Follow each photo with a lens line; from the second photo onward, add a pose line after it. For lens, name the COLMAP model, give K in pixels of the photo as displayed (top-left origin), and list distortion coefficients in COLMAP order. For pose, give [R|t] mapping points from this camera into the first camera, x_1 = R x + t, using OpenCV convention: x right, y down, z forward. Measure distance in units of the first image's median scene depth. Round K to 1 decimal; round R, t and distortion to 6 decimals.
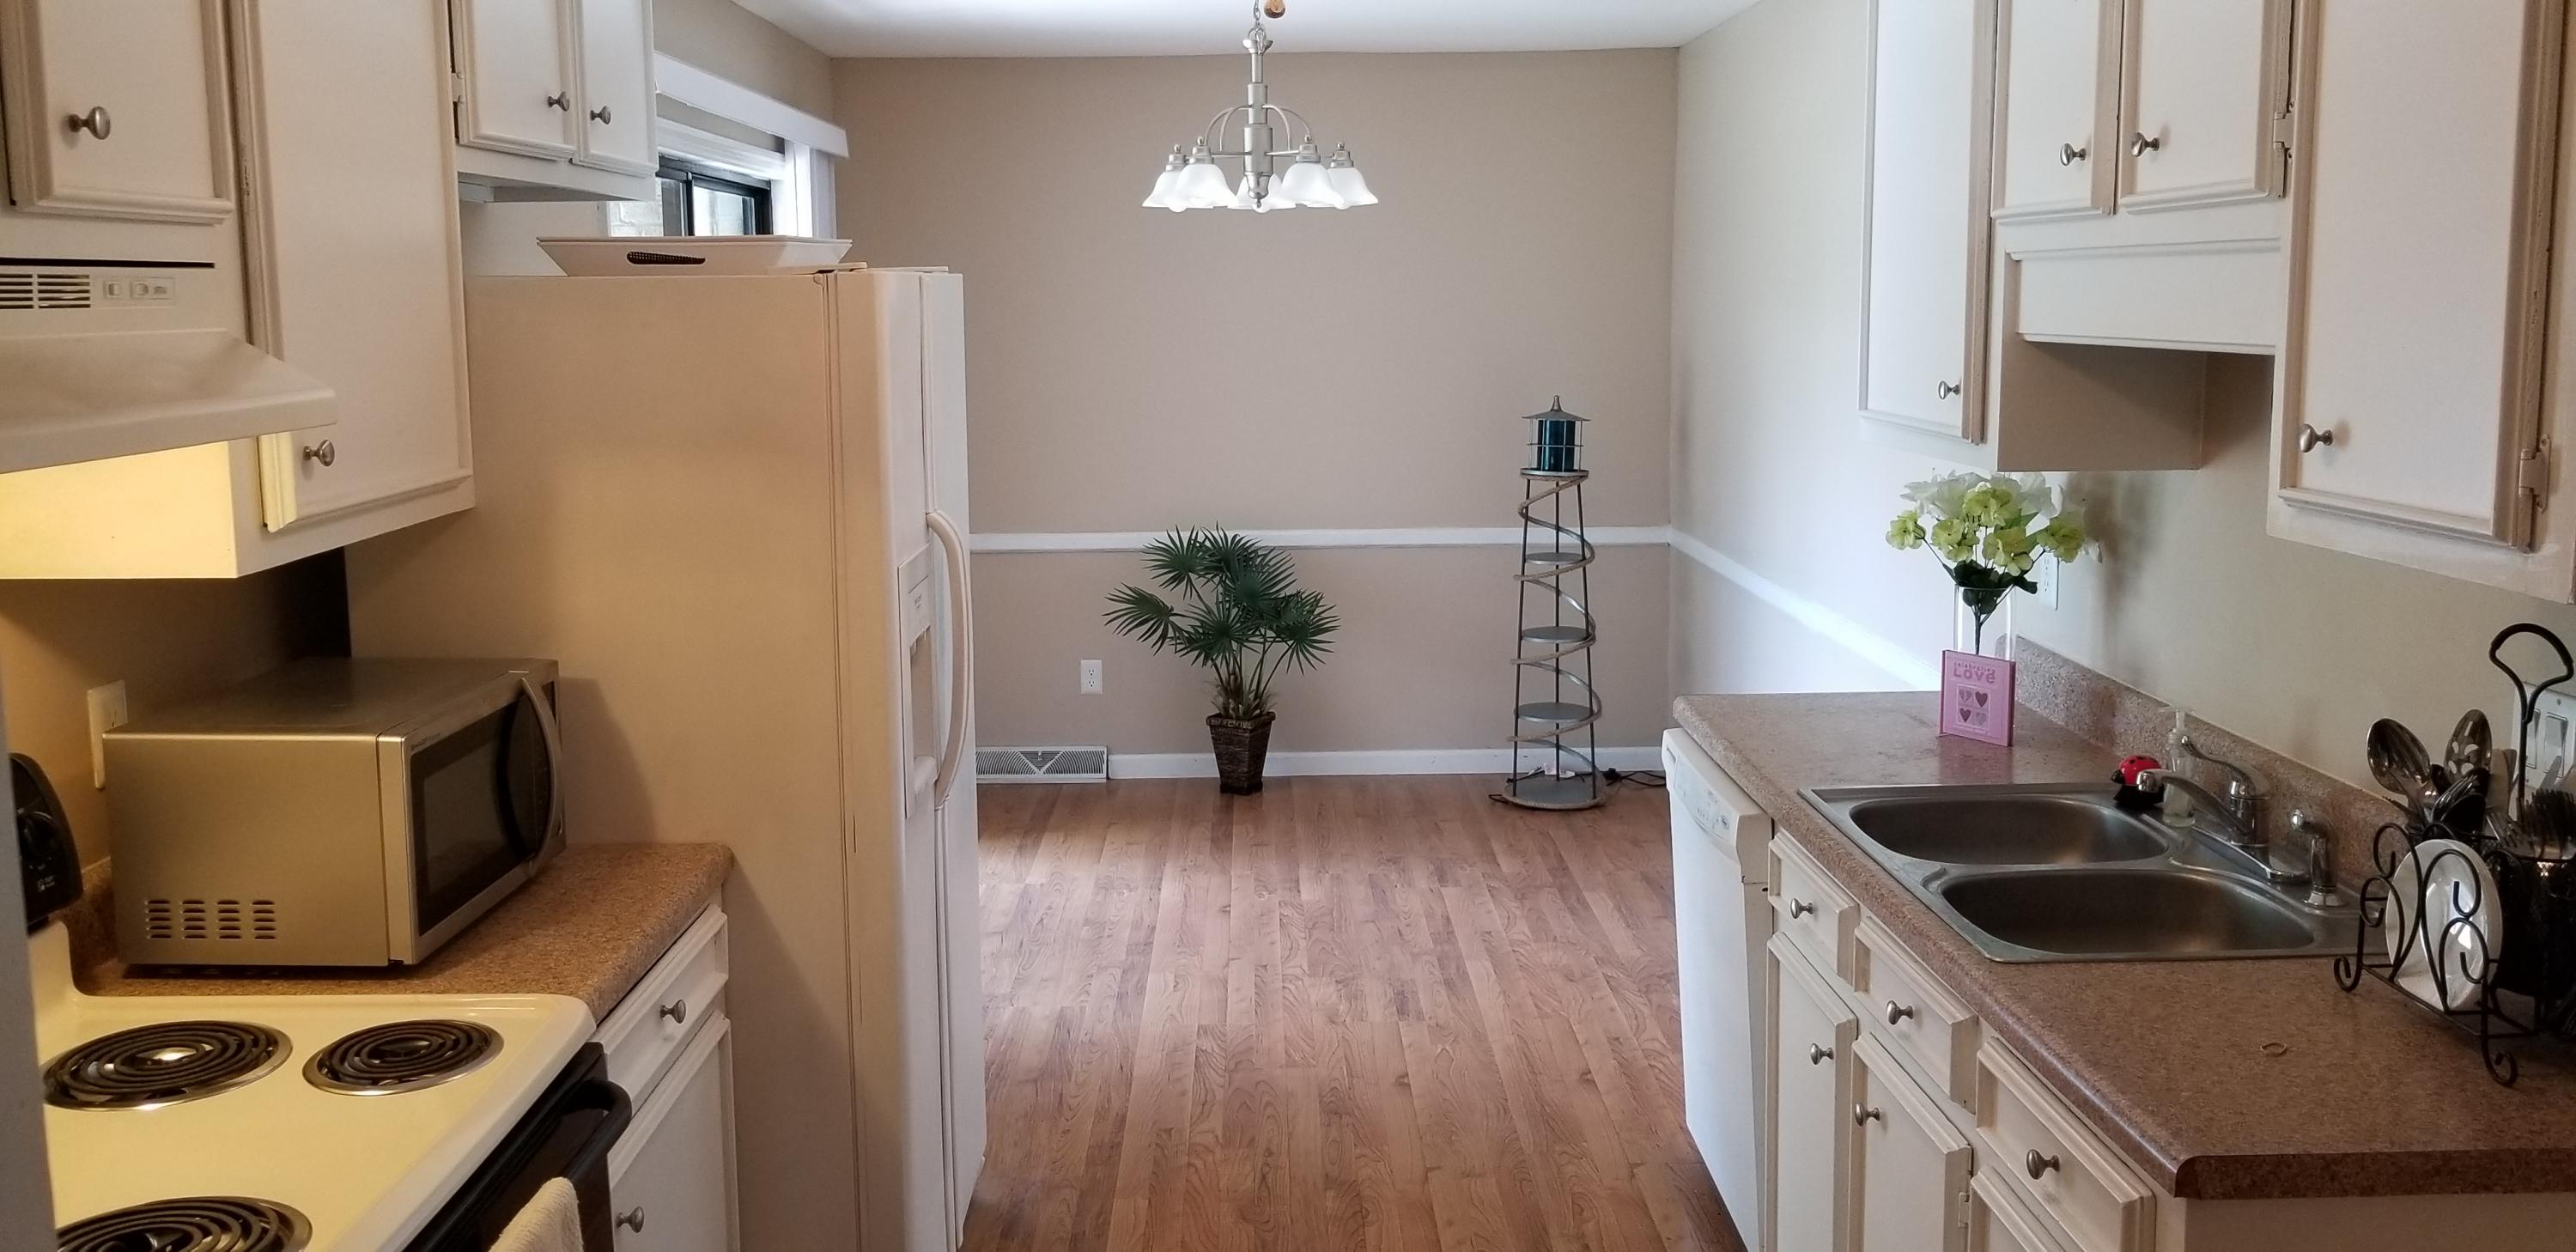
lens RADIAL K [[2055.3, 0, 1283.3], [0, 2055.3, 580.7], [0, 0, 1]] dist [0.003261, -0.000877]
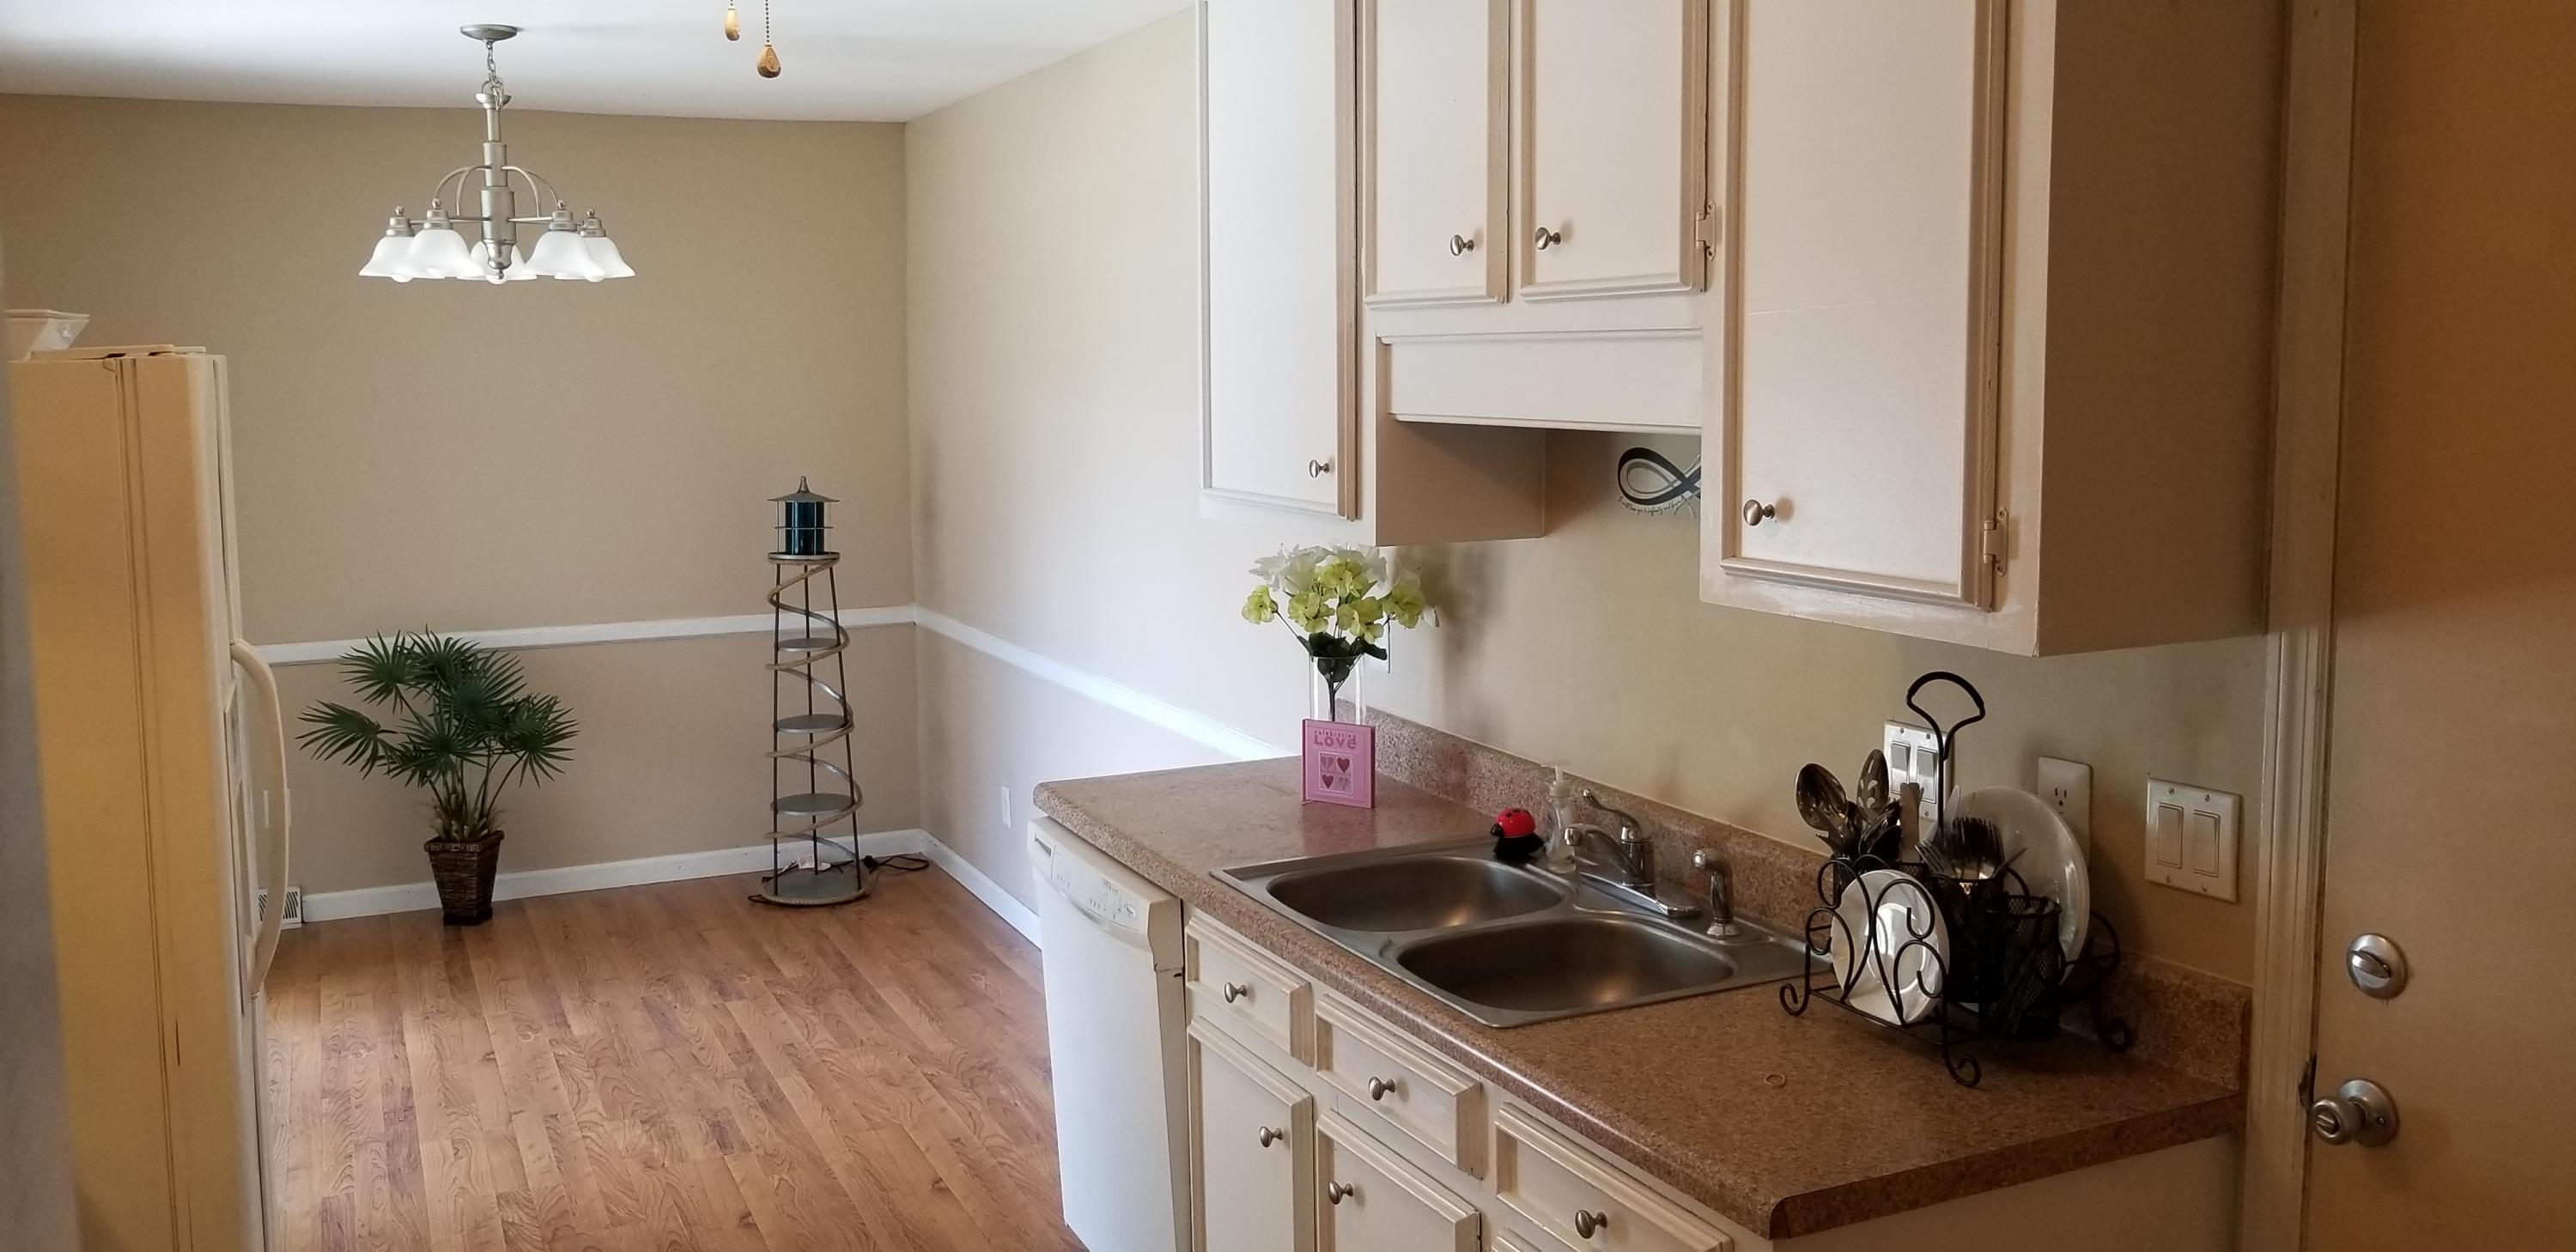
lens RADIAL K [[2047.8, 0, 1232.4], [0, 2047.8, 604.5], [0, 0, 1]] dist [-0.001741, -0.010958]
pose [[0.918595, -0.047871, 0.392290, -0.109837], [0.056491, 0.998348, -0.010453, -0.015136], [-0.391142, 0.031763, 0.919782, 0.069059]]
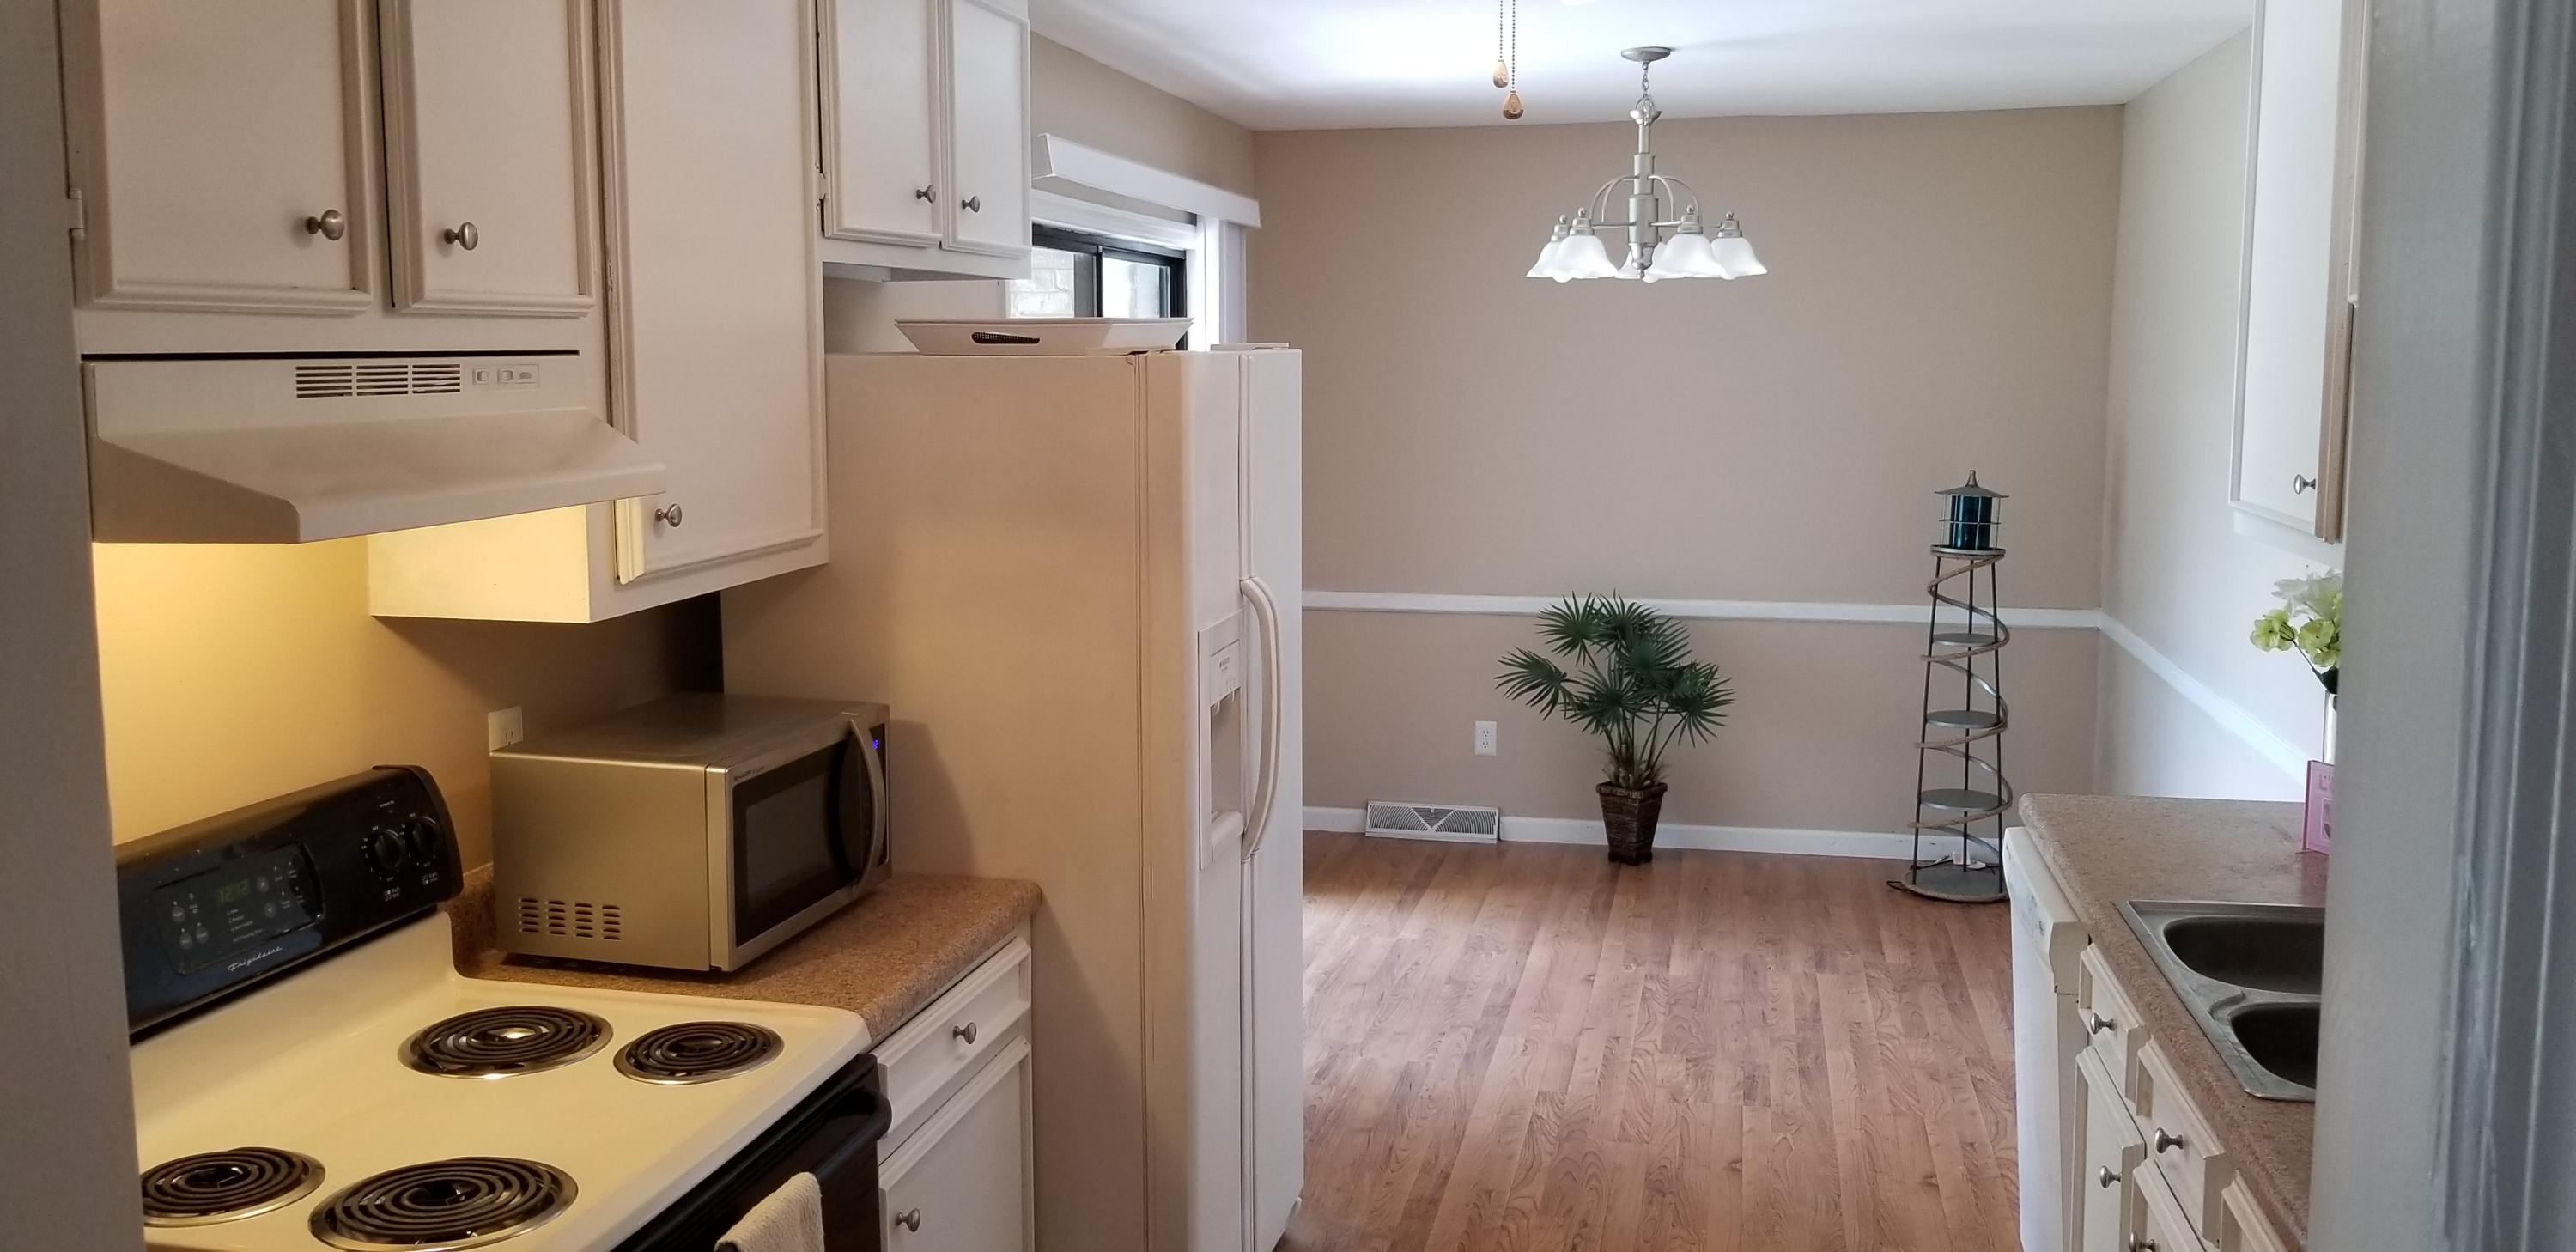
lens RADIAL K [[2065.8, 0, 1288.0], [0, 2065.8, 626.0], [0, 0, 1]] dist [-0.004066, -0.000989]
pose [[0.972578, 0.037999, -0.229452, 0.082014], [-0.038932, 0.999242, 0.000463, -0.009562], [0.229295, 0.008483, 0.973320, -0.019869]]
